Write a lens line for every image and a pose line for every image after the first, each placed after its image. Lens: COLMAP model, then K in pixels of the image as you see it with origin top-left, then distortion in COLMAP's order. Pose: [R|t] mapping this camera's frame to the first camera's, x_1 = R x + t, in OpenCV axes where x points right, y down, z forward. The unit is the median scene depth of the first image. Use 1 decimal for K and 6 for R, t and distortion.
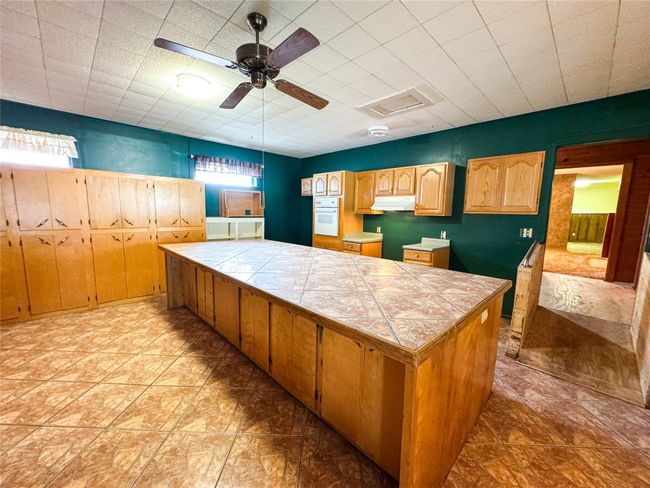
lens RADIAL K [[261.9, 0, 330.3], [0, 261.9, 242.2], [0, 0, 1]] dist [0.002912, 0.000211]
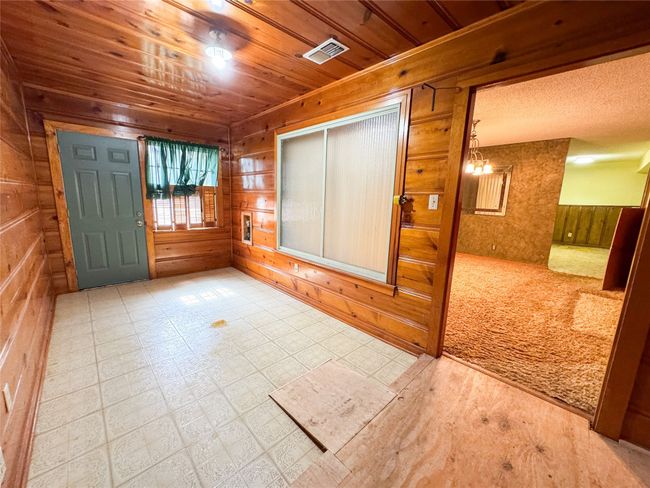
lens RADIAL K [[261.9, 0, 326.1], [0, 261.9, 242.9], [0, 0, 1]] dist [0.002912, 0.000211]
pose [[0.999540, 0.012537, -0.027624, 0.305346], [-0.011120, 0.998644, 0.050852, -0.038687], [0.028224, -0.050521, 0.998324, 0.286770]]
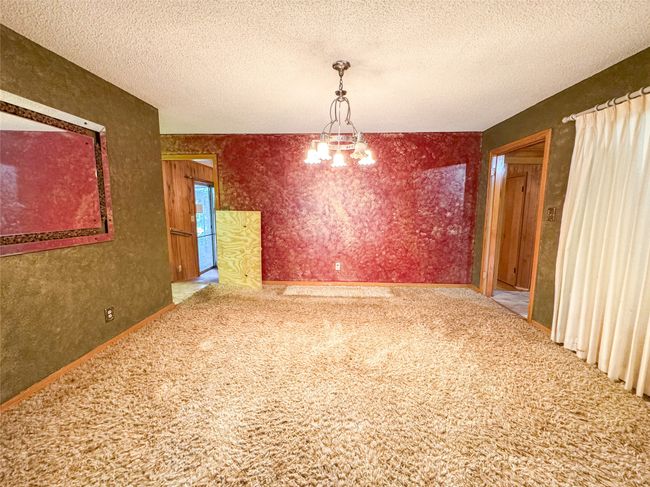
lens RADIAL K [[265.7, 0, 328.0], [0, 265.7, 245.4], [0, 0, 1]] dist [0.000160, -0.000489]
pose [[-0.691859, -0.127940, 0.710607, 0.339964], [0.062310, 0.969925, 0.235295, -0.107036], [-0.719339, 0.207069, -0.663079, 0.822193]]
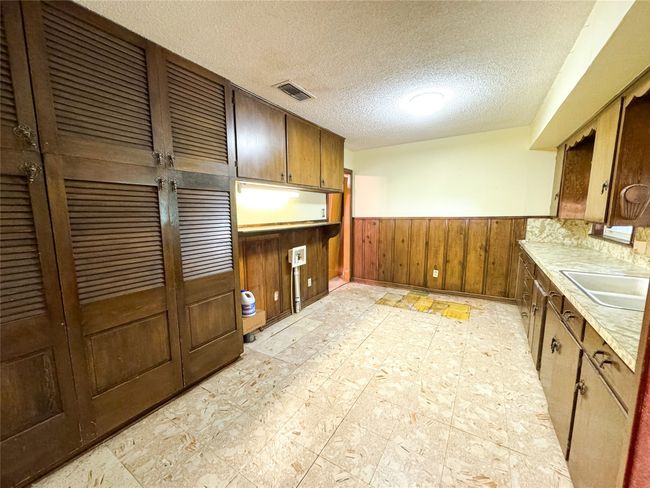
lens RADIAL K [[261.9, 0, 324.7], [0, 261.9, 244.8], [0, 0, 1]] dist [0.002912, 0.000211]
pose [[0.975189, -0.056377, 0.214074, 0.739284], [0.054921, 0.998409, 0.012748, -0.088968], [-0.214452, -0.000675, 0.976734, 0.711258]]
